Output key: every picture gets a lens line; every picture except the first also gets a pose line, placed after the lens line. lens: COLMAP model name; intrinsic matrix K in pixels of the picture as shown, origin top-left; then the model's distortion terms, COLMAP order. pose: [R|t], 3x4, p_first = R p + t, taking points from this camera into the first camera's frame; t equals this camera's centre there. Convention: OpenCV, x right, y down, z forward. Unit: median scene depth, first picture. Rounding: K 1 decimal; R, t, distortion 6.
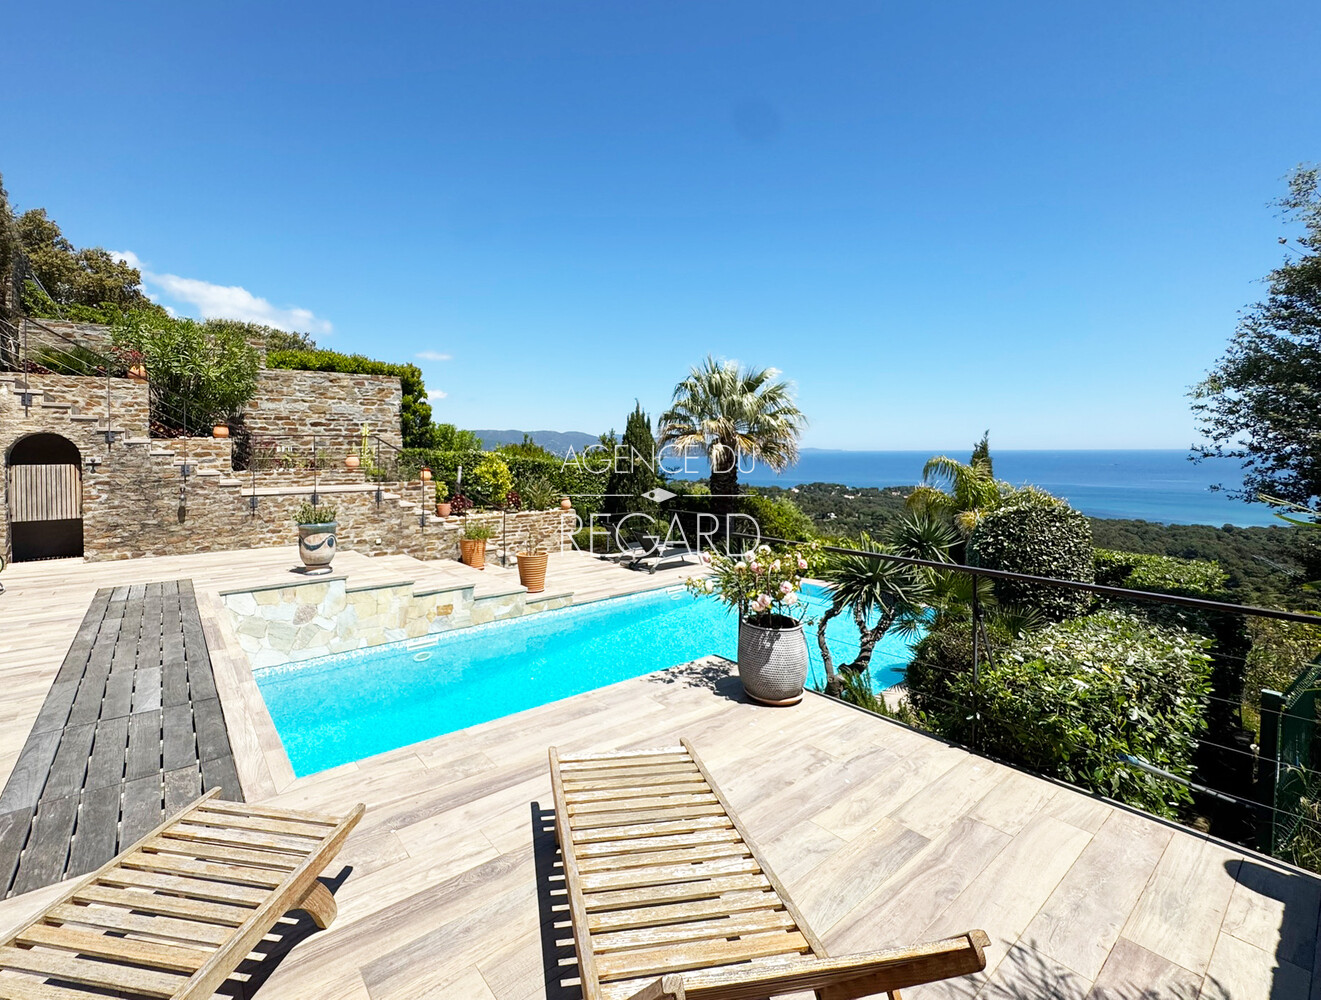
lens RADIAL K [[576.7, 0, 597.1], [0, 576.7, 462.9], [0, 0, 1]] dist [-0.001648, -0.000134]
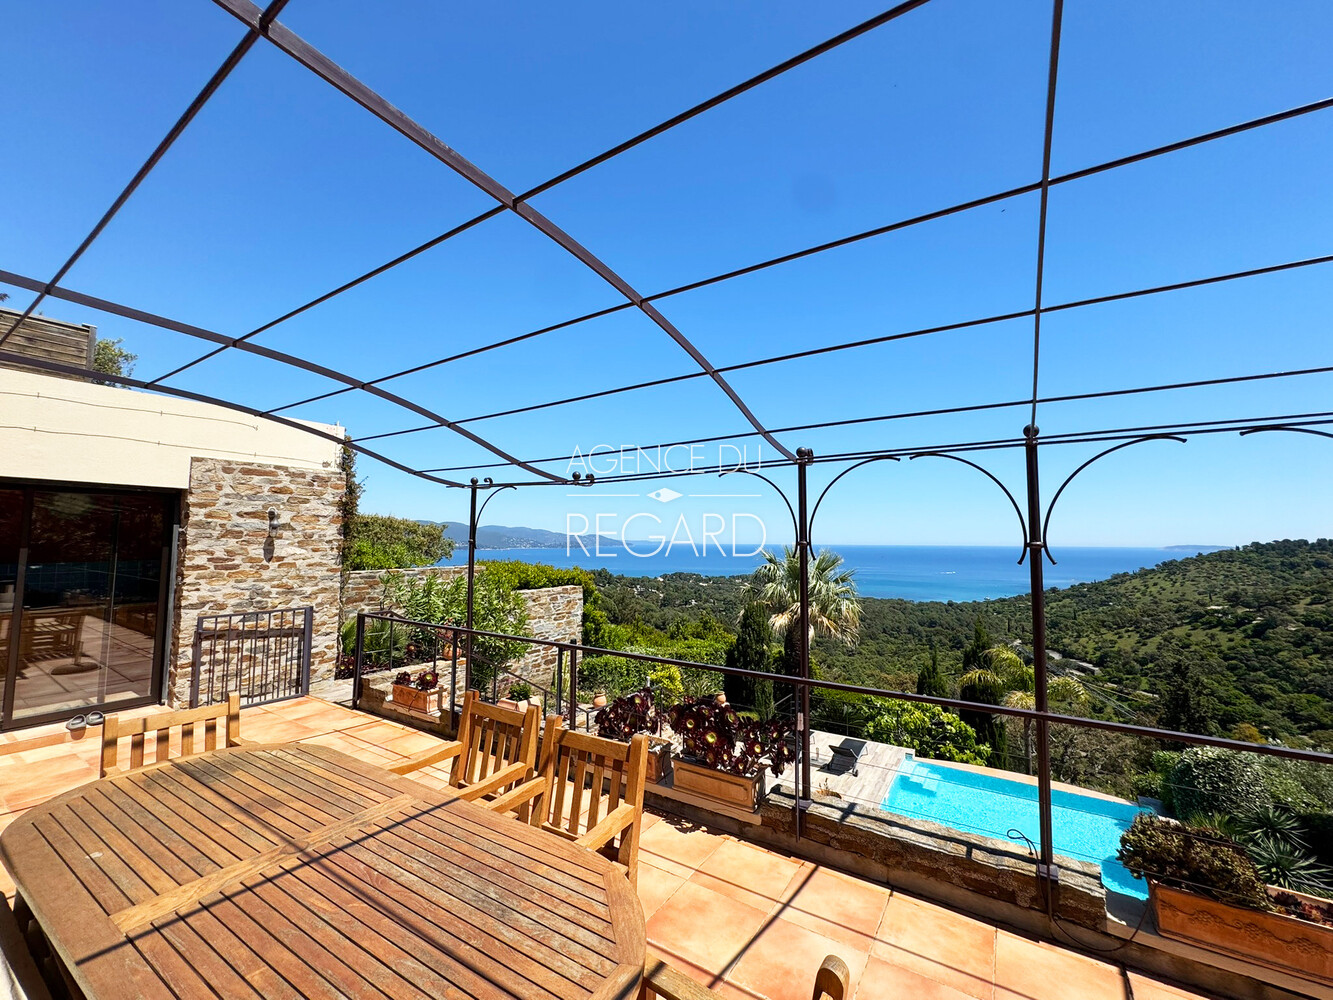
lens RADIAL K [[529.1, 0, 666.5], [0, 529.1, 500.0], [0, 0, 1]] dist [-0.001301, 0.000224]
pose [[0.939008, 0.040126, 0.341546, -0.664003], [-0.006030, 0.994938, -0.100311, -0.261926], [-0.343842, 0.092133, 0.934497, 0.088369]]
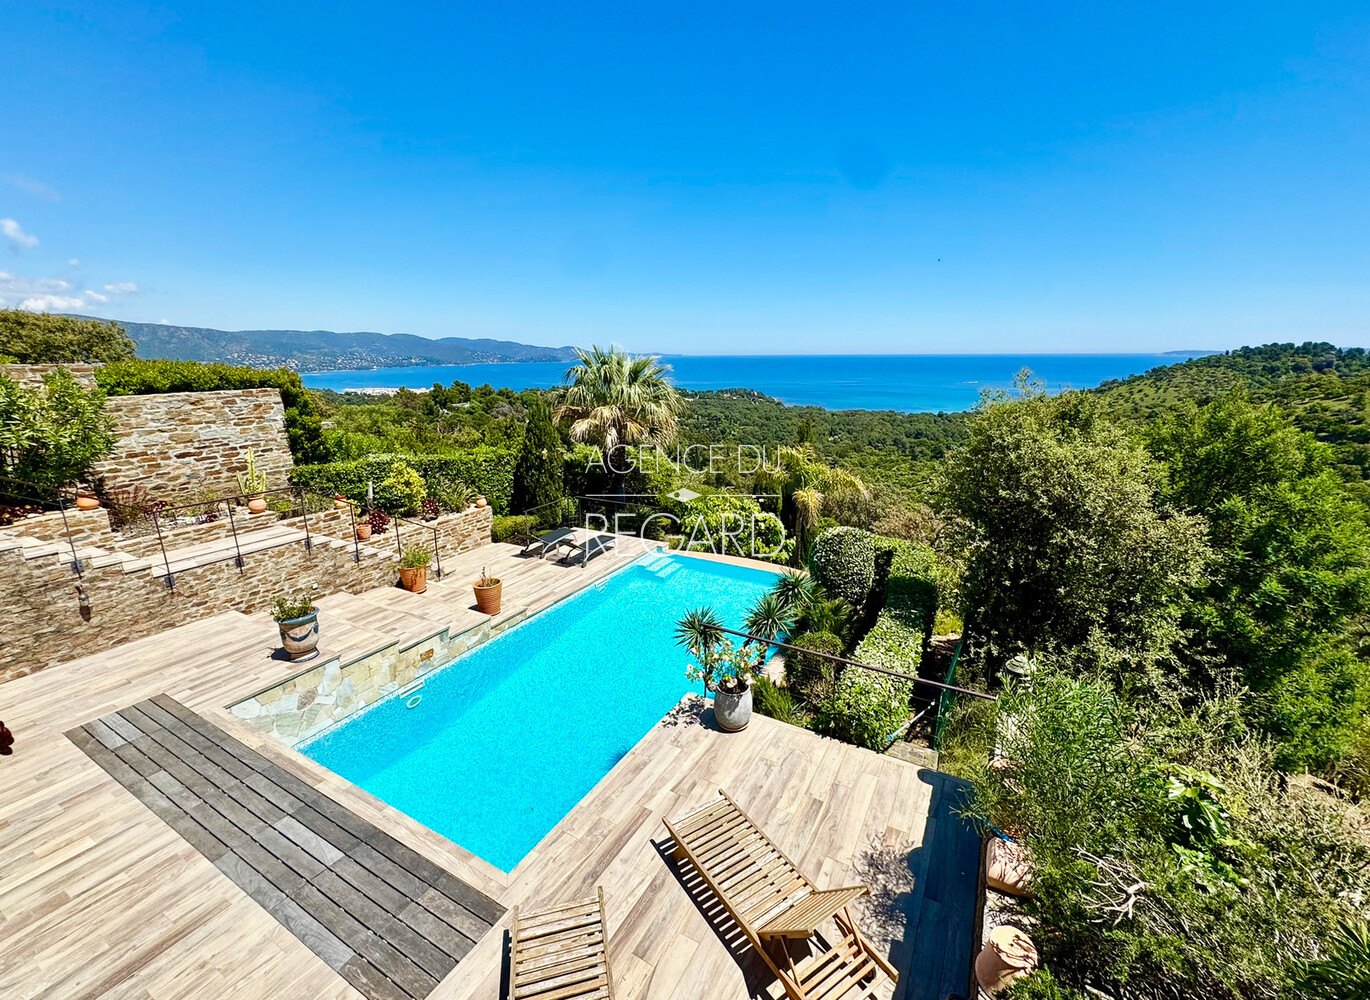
lens RADIAL K [[563.0, 0, 695.7], [0, 563.0, 492.0], [0, 0, 1]] dist [0.000610, -0.000967]
pose [[0.910840, -0.097148, 0.401165, -0.143935], [0.008222, 0.975985, 0.217681, -0.224777], [-0.412678, -0.194975, 0.889765, -0.118390]]
